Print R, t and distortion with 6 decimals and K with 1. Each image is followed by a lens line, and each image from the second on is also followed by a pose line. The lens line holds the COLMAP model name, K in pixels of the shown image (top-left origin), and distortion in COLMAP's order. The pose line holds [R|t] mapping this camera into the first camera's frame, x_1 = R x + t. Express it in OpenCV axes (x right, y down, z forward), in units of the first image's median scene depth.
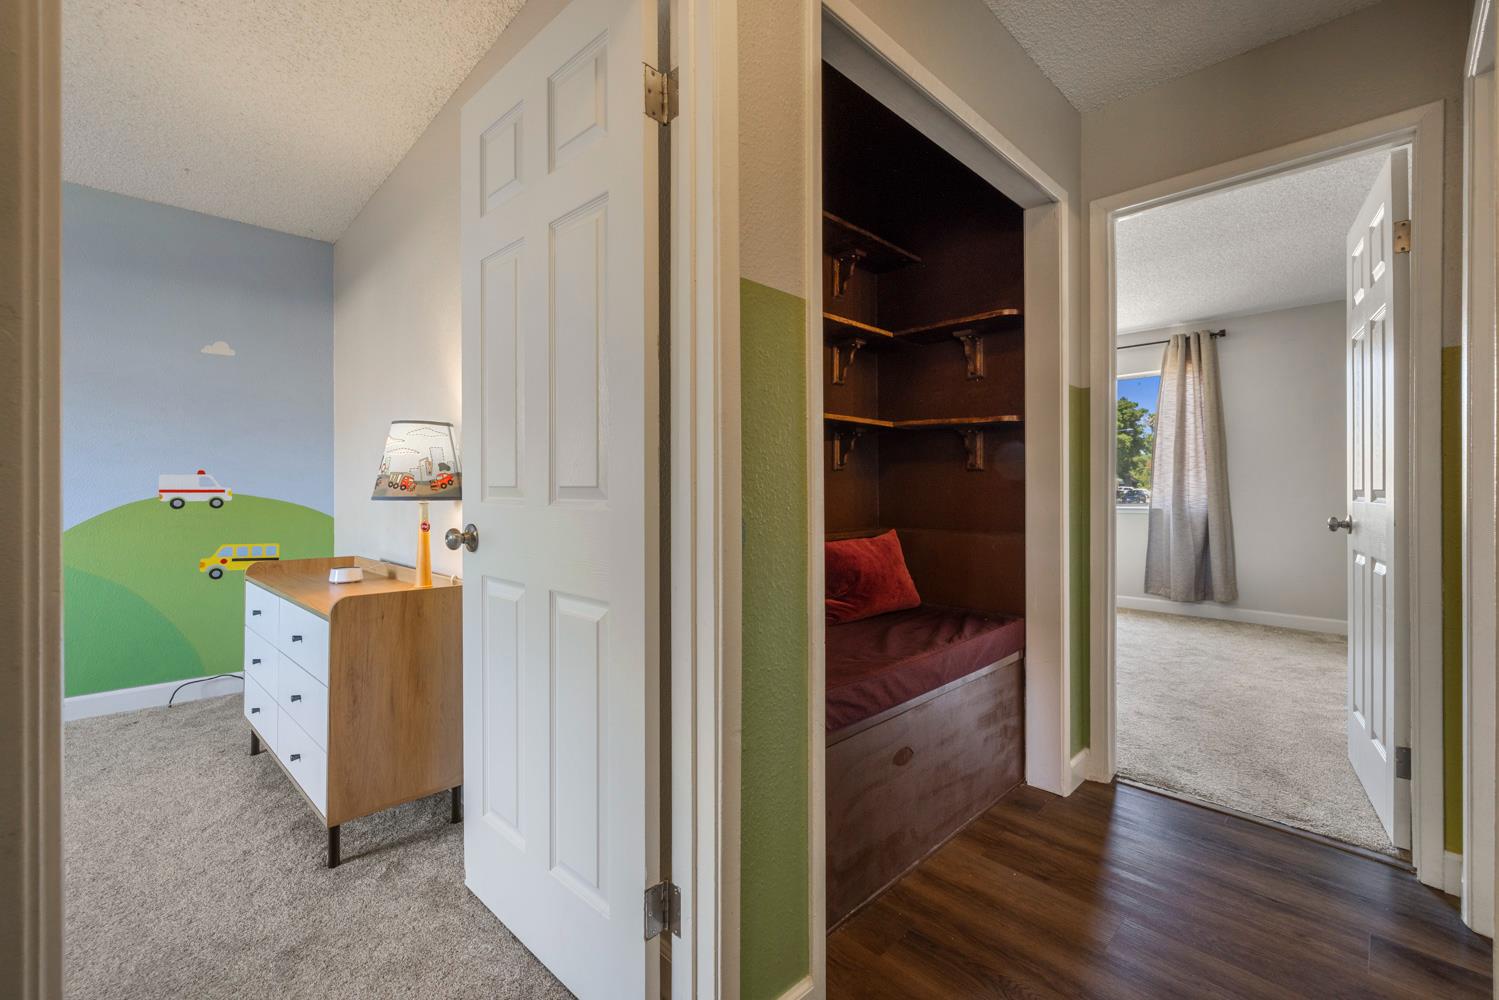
lens RADIAL K [[627.3, 0, 748.8], [0, 627.3, 489.7], [0, 0, 1]] dist [-0.002157, 0.000567]
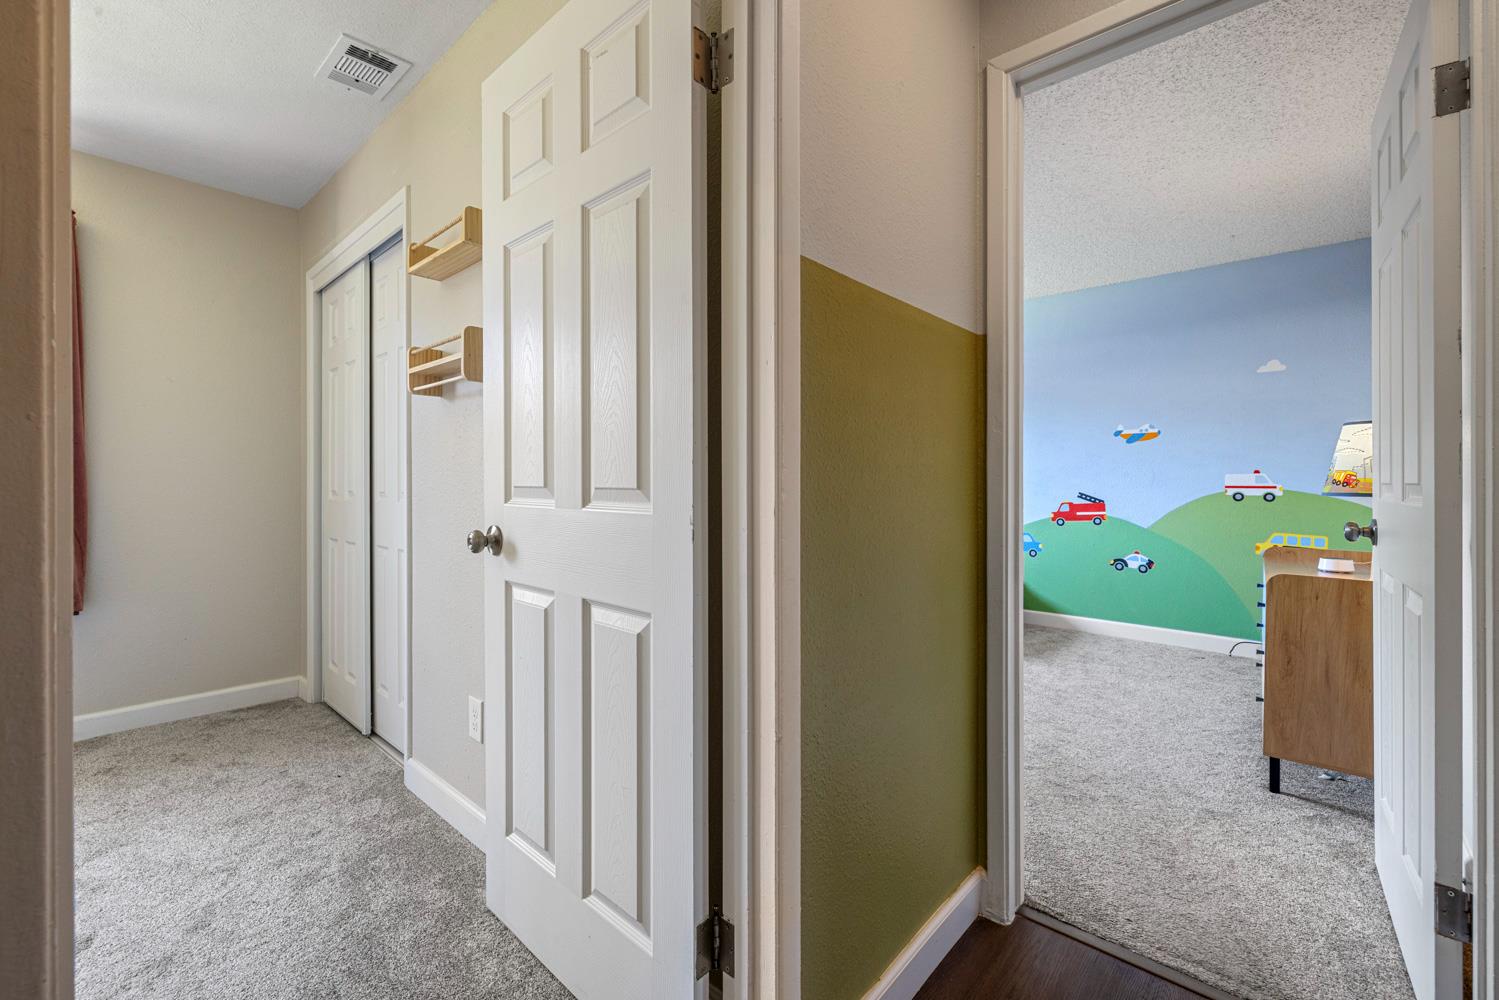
lens RADIAL K [[627.3, 0, 737.5], [0, 627.3, 482.5], [0, 0, 1]] dist [-0.002157, 0.000567]
pose [[0.051030, -0.002361, -0.998694, 0.321339], [-0.002956, 0.999992, -0.002515, -0.000787], [0.998693, 0.003081, 0.051023, -0.073757]]
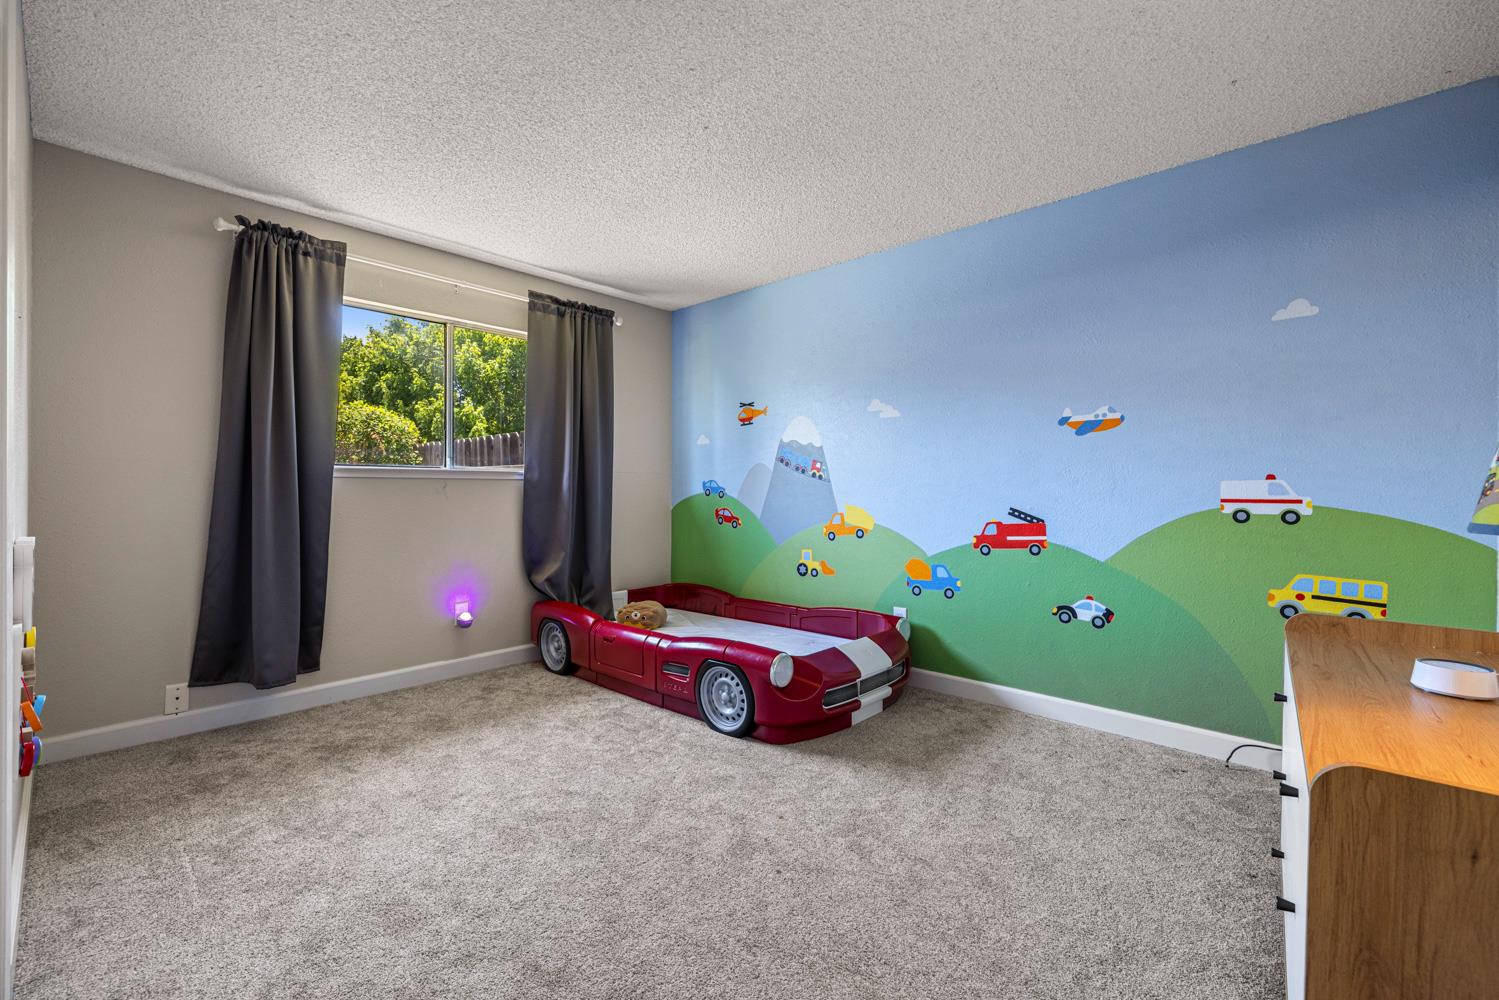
lens RADIAL K [[627.3, 0, 737.4], [0, 627.3, 495.2], [0, 0, 1]] dist [-0.002157, 0.000567]
pose [[0.043622, 0.002366, -0.999045, -0.152172], [-0.004645, 0.999987, 0.002166, -0.004306], [0.999037, 0.004547, 0.043632, 0.352715]]
